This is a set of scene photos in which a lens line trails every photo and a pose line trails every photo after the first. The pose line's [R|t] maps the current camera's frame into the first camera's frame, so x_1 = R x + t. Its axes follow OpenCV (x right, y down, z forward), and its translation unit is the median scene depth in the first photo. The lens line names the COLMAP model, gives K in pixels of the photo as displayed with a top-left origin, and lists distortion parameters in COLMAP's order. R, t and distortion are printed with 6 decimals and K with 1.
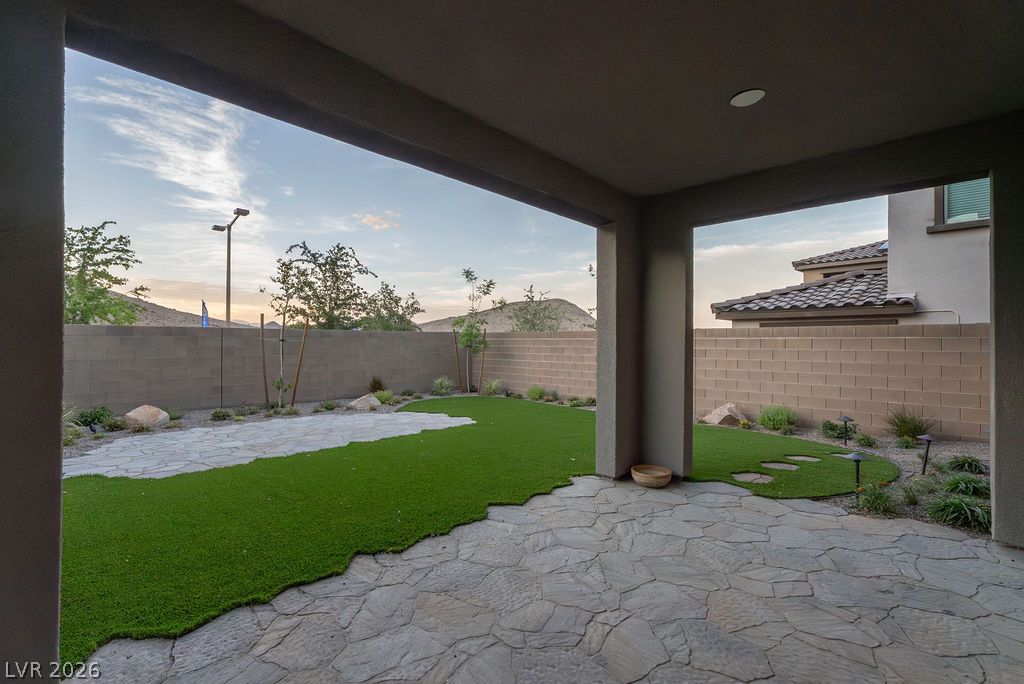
lens RADIAL K [[457.7, 0, 507.5], [0, 457.7, 341.6], [0, 0, 1]] dist [-0.003128, -0.000092]
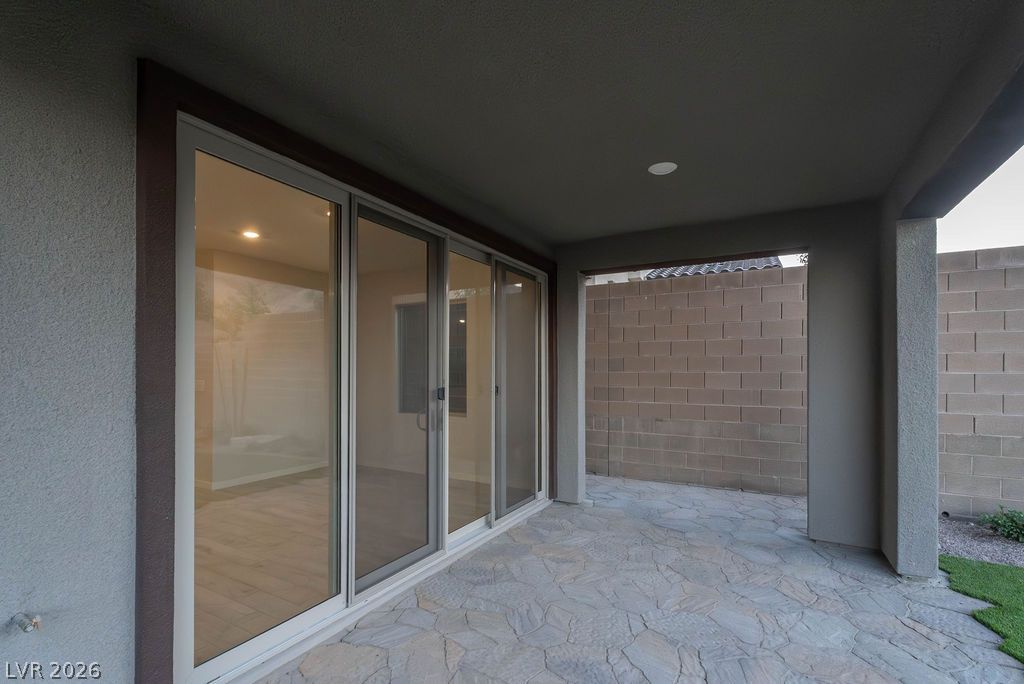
lens RADIAL K [[469.5, 0, 510.3], [0, 469.5, 371.6], [0, 0, 1]] dist [-0.003695, -0.000527]
pose [[-0.970336, -0.002003, -0.241750, 0.393047], [-0.003291, 0.999982, 0.004927, -0.021911], [0.241736, 0.005576, -0.970326, 0.885318]]
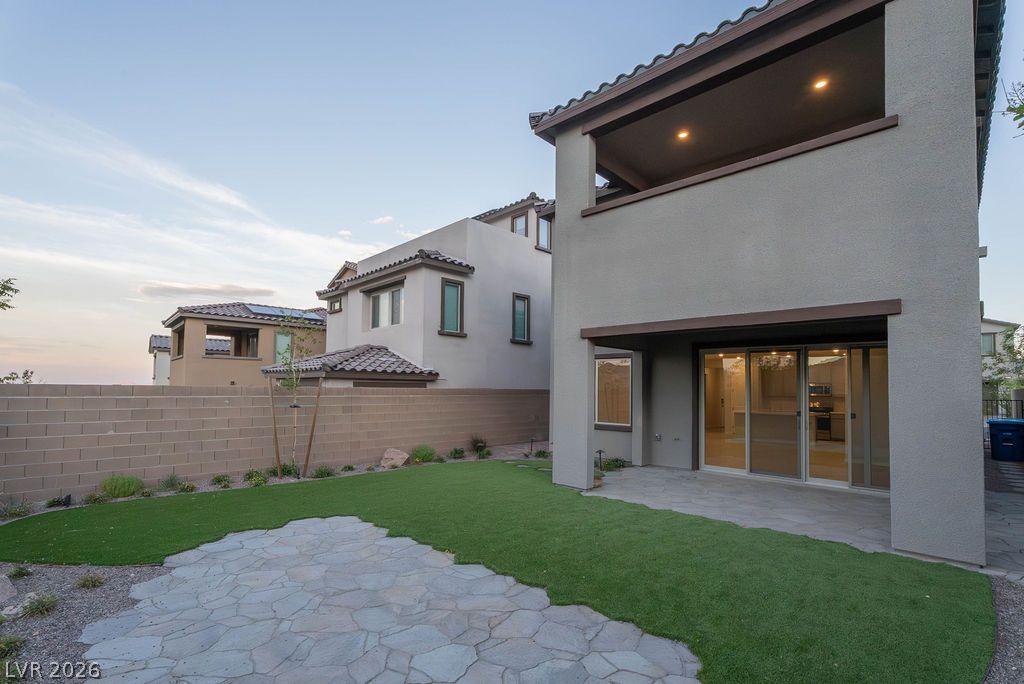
lens RADIAL K [[469.5, 0, 510.3], [0, 469.5, 371.6], [0, 0, 1]] dist [-0.003695, -0.000527]
pose [[0.012971, 0.035093, 0.999300, -1.448778], [-0.012116, 0.999316, -0.034936, -0.065359], [-0.999842, -0.011654, 0.013387, 1.218829]]
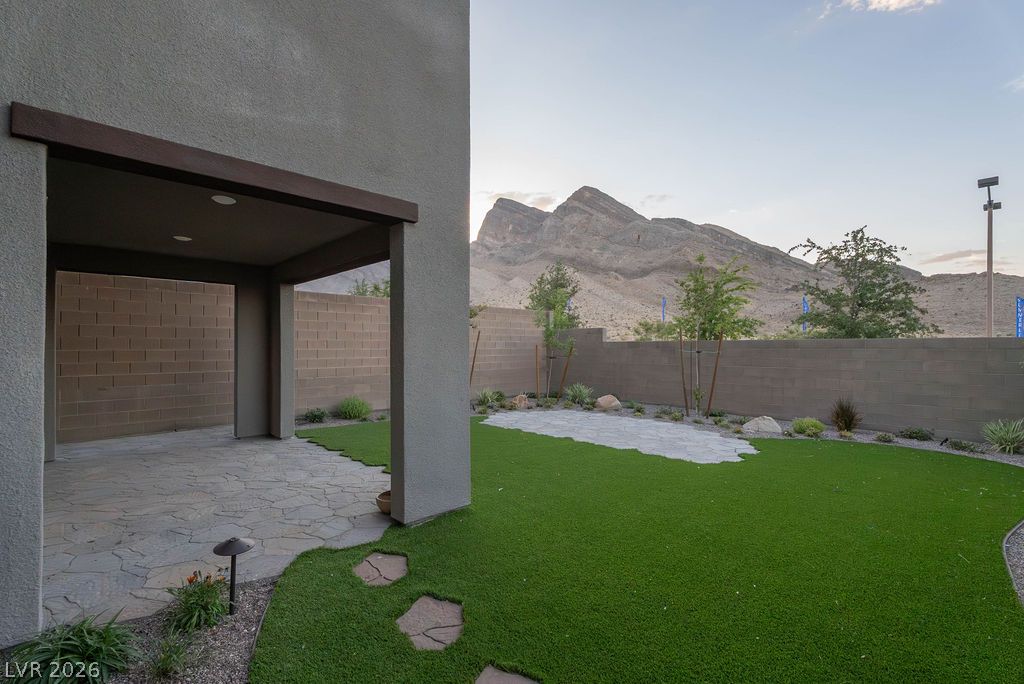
lens RADIAL K [[457.7, 0, 507.5], [0, 457.7, 341.6], [0, 0, 1]] dist [-0.003128, -0.000092]
pose [[-0.046159, -0.012694, -0.998853, 1.178118], [-0.000393, 0.999919, -0.012690, -0.026637], [0.998934, -0.000193, -0.046160, 1.188611]]
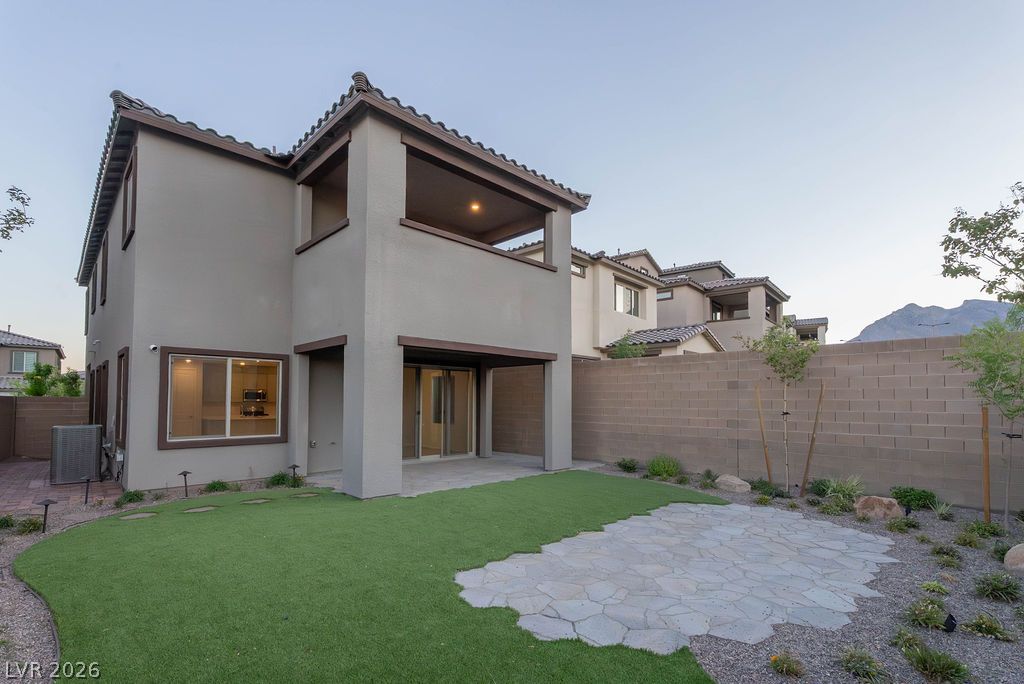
lens RADIAL K [[470.4, 0, 505.3], [0, 470.4, 386.6], [0, 0, 1]] dist [-0.001041, 0.000136]
pose [[-0.998888, -0.005549, 0.046826, -0.253878], [-0.007071, 0.999450, -0.032408, -0.043796], [-0.046621, -0.032703, -0.998377, 2.632907]]
